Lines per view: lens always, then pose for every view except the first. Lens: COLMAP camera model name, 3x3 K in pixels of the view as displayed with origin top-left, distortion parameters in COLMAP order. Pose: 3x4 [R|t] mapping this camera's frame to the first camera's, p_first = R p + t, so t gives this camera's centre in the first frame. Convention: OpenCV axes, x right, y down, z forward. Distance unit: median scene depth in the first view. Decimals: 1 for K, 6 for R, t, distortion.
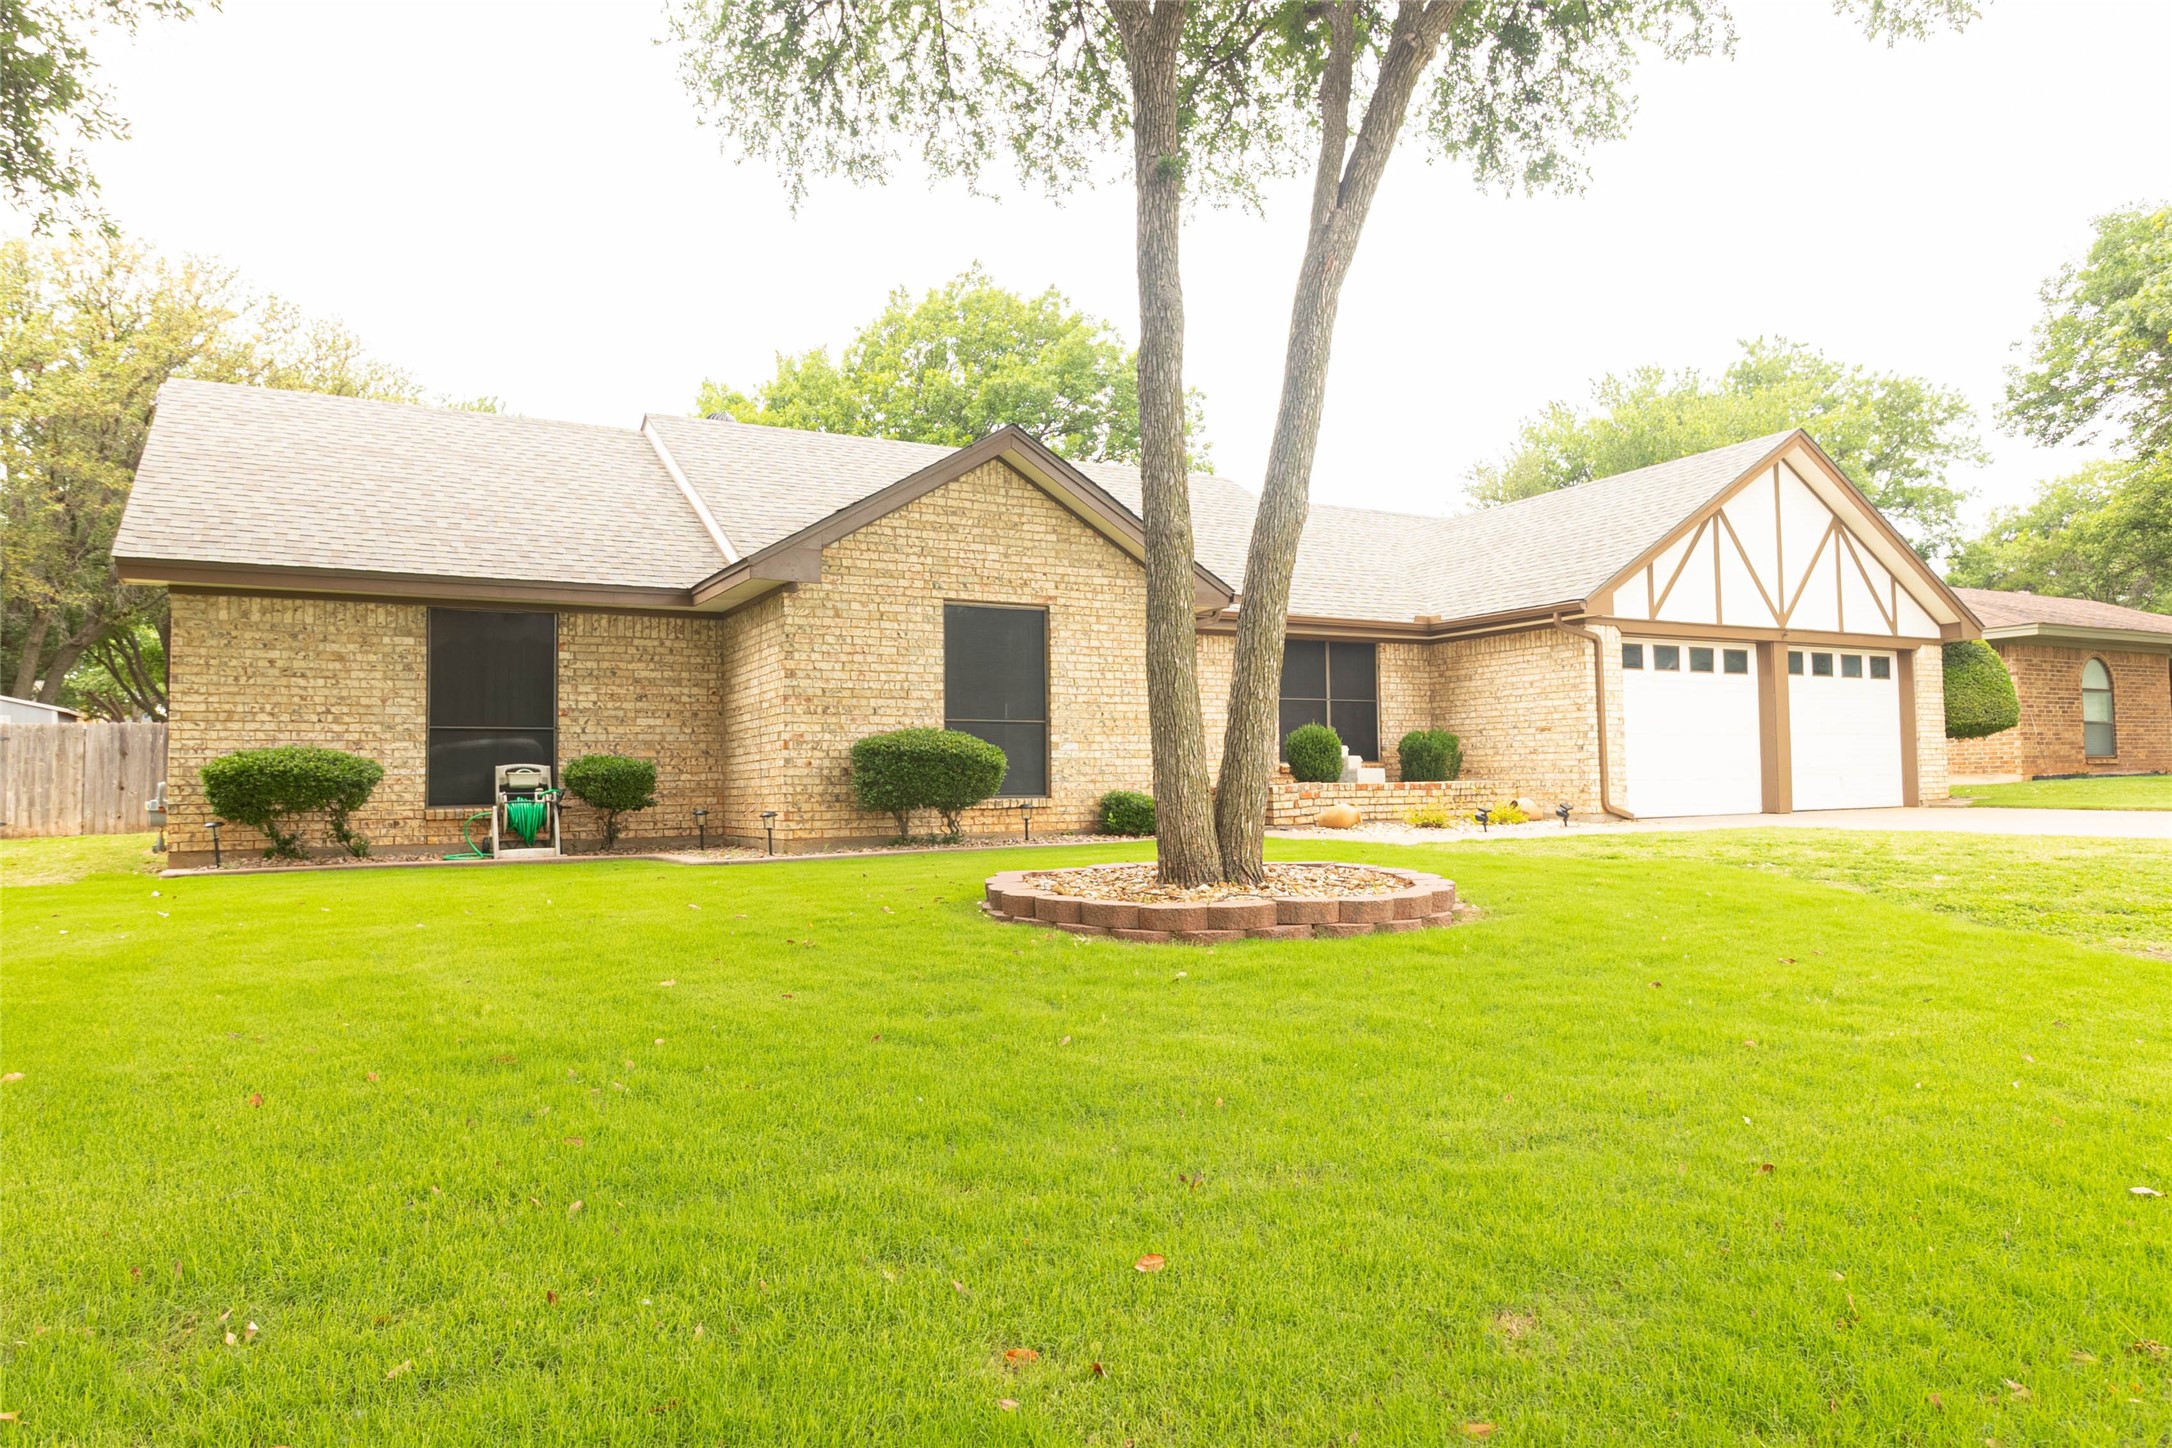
lens RADIAL K [[1339.4, 0, 1080.0], [0, 1339.4, 735.1], [0, 0, 1]] dist [0.005324, -0.000683]
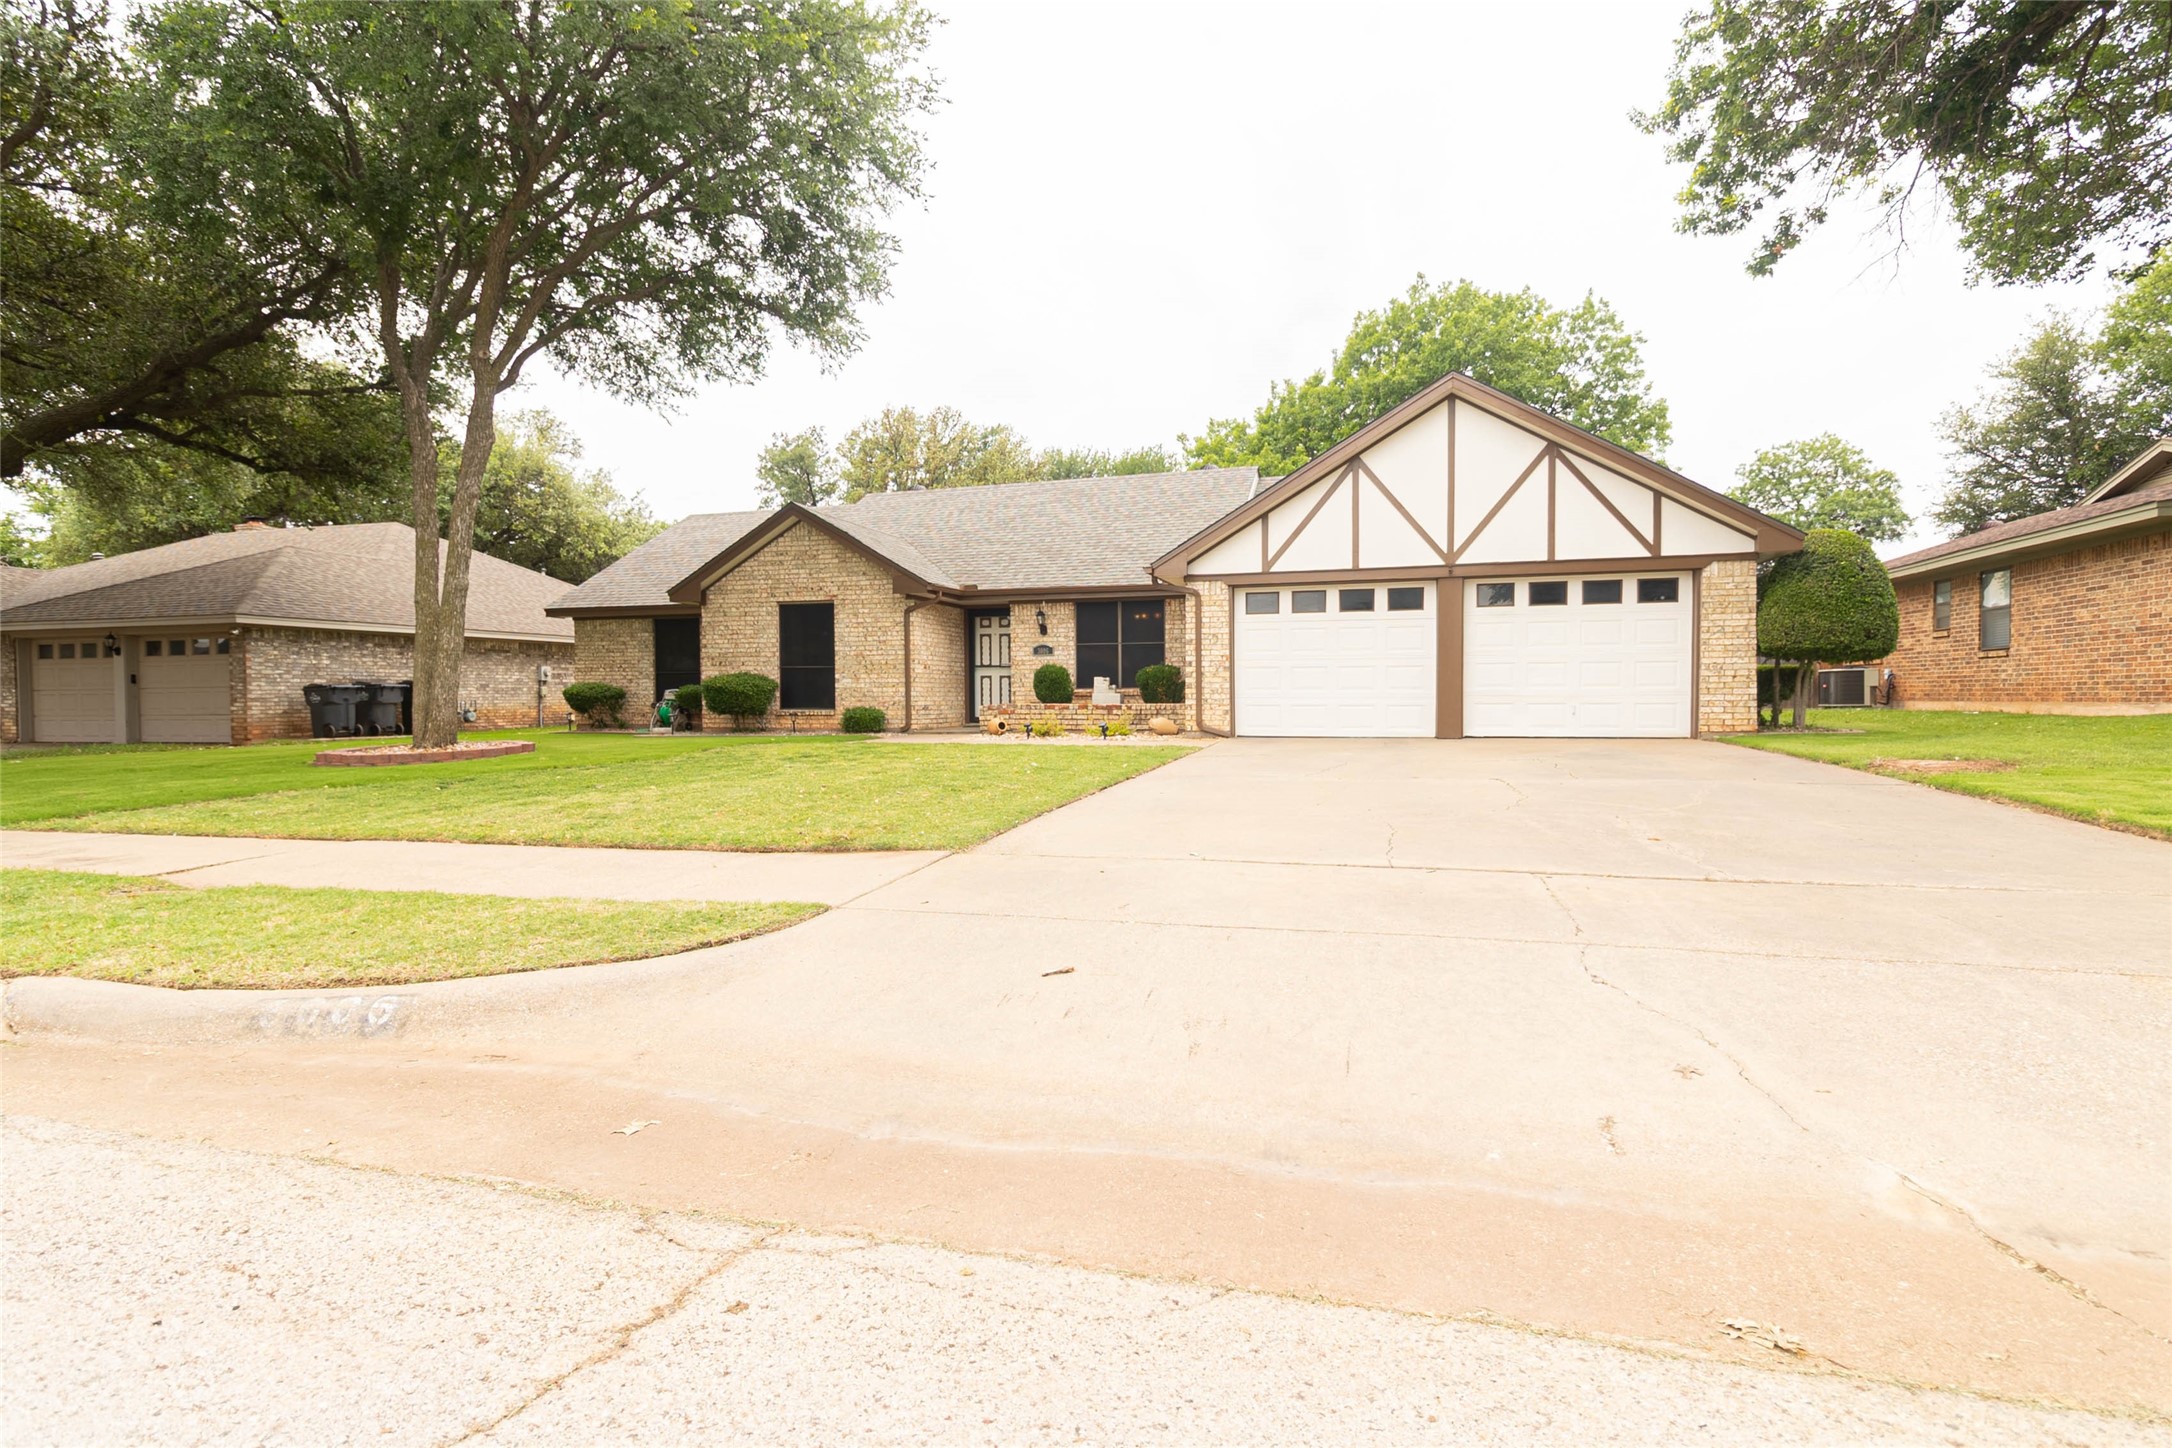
lens RADIAL K [[1019.5, 0, 1088.5], [0, 1019.5, 732.7], [0, 0, 1]] dist [0.004004, 0.003046]
pose [[0.701446, 0.037552, -0.711733, 1.162333], [0.018488, 0.997316, 0.070841, -0.012148], [0.712483, -0.062849, 0.698869, 0.292207]]
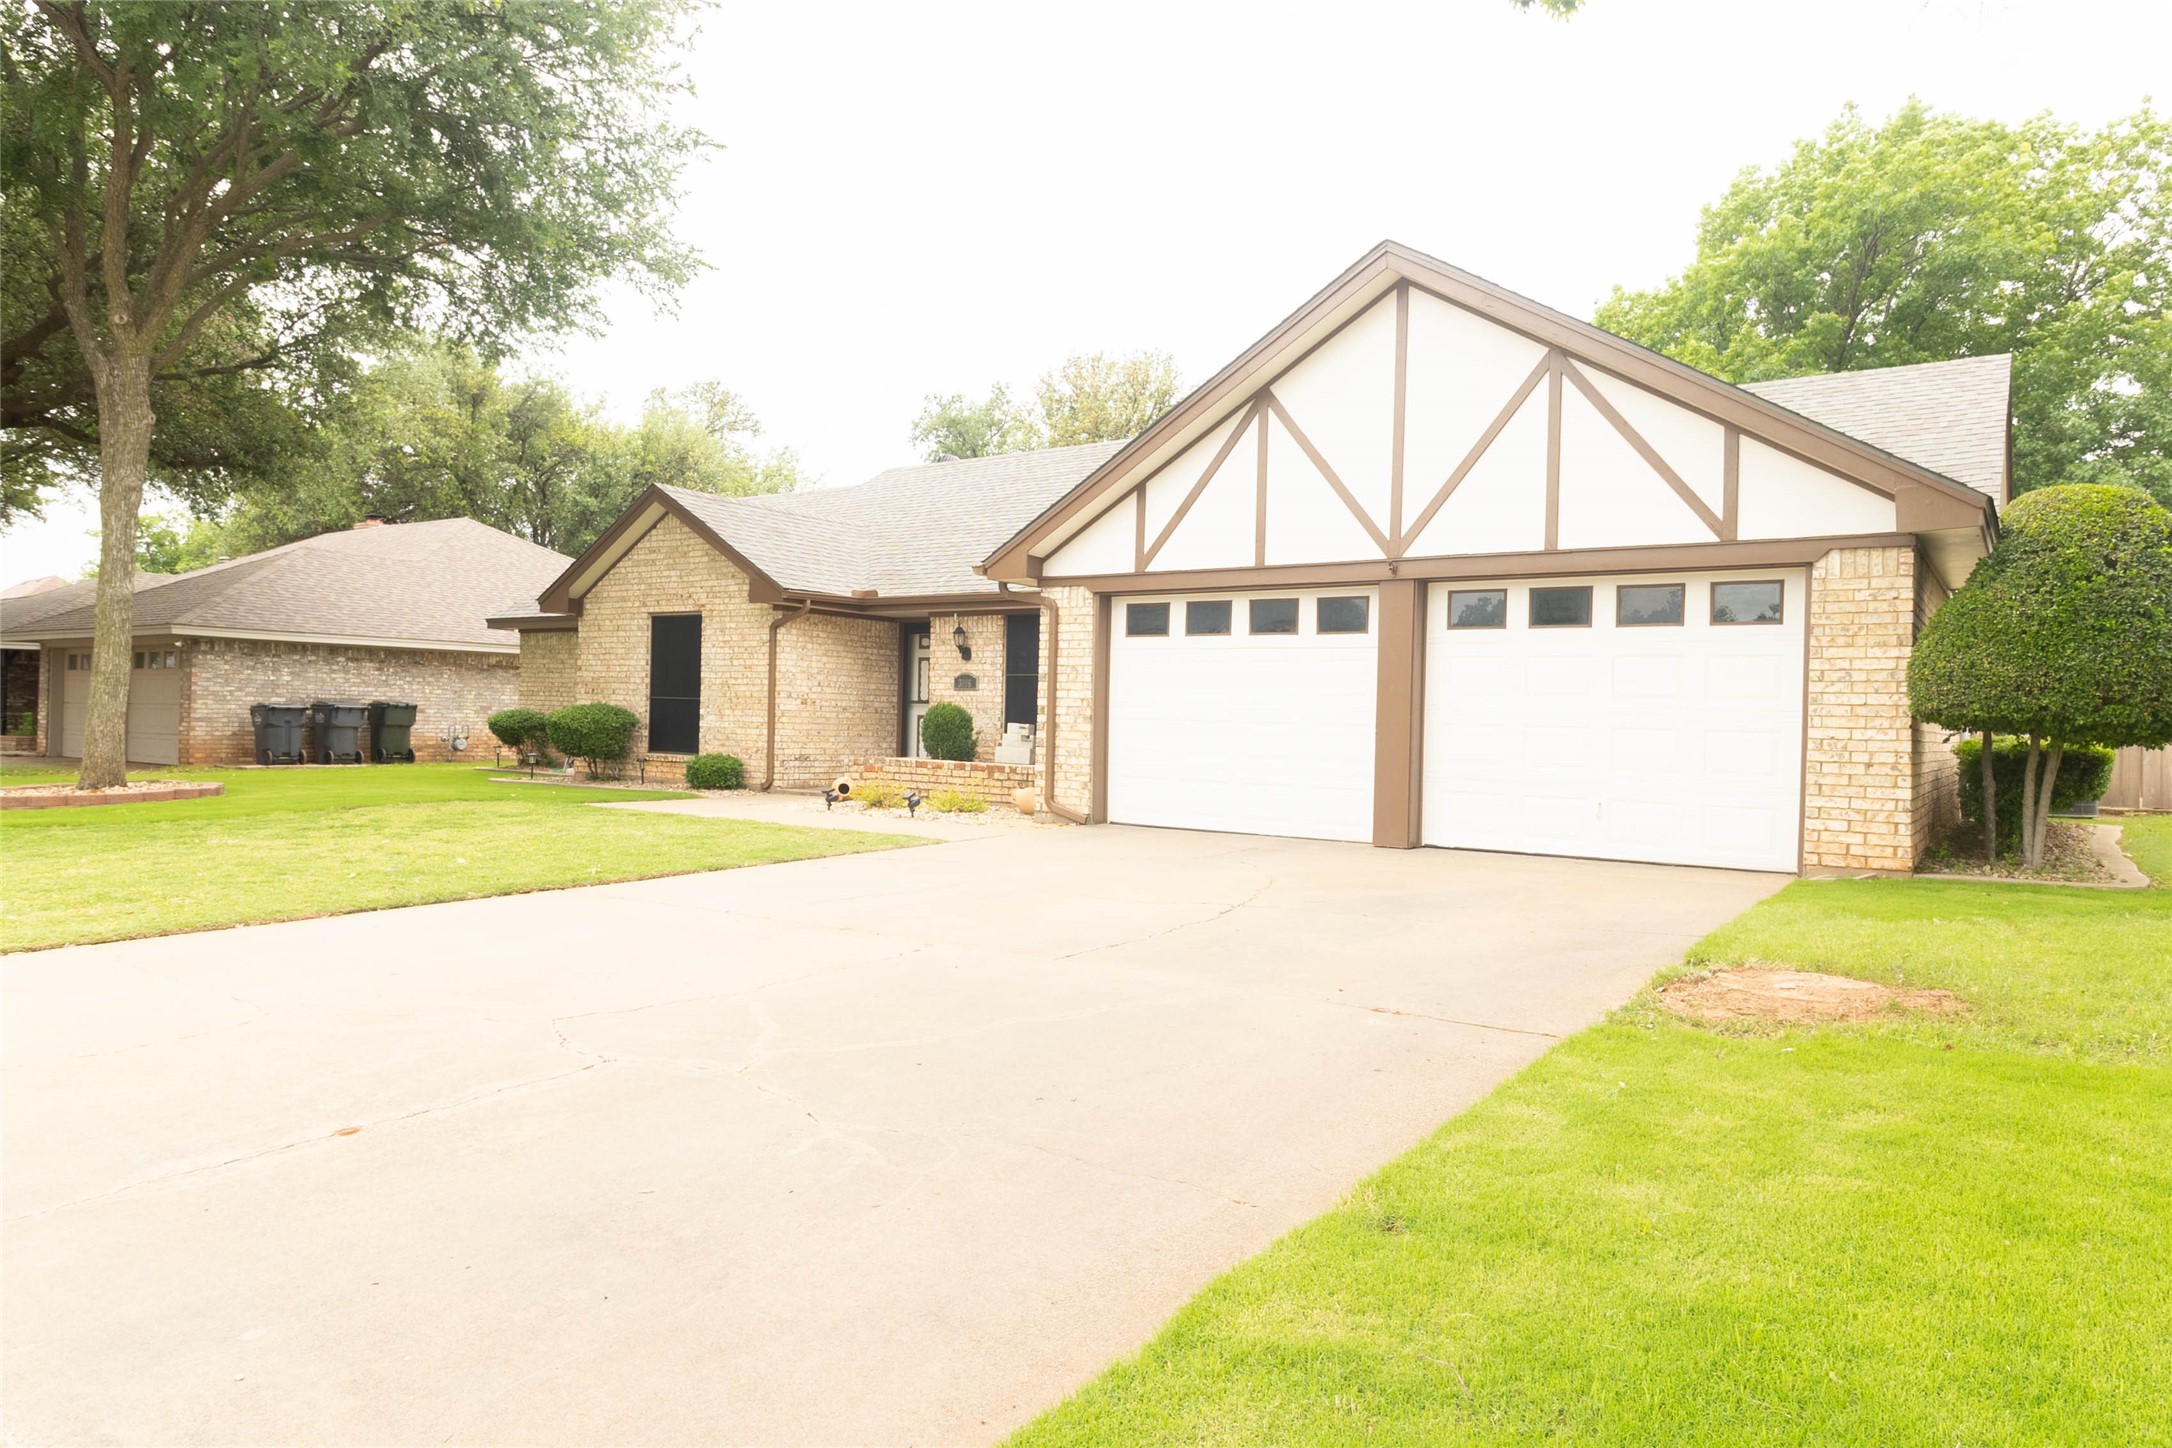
lens RADIAL K [[1339.4, 0, 1094.5], [0, 1339.4, 718.7], [0, 0, 1]] dist [0.005324, -0.000683]
pose [[0.437513, 0.023934, -0.898893, 1.336576], [-0.001932, 0.999668, 0.025677, -0.025151], [0.899210, -0.009498, 0.437415, 0.764279]]
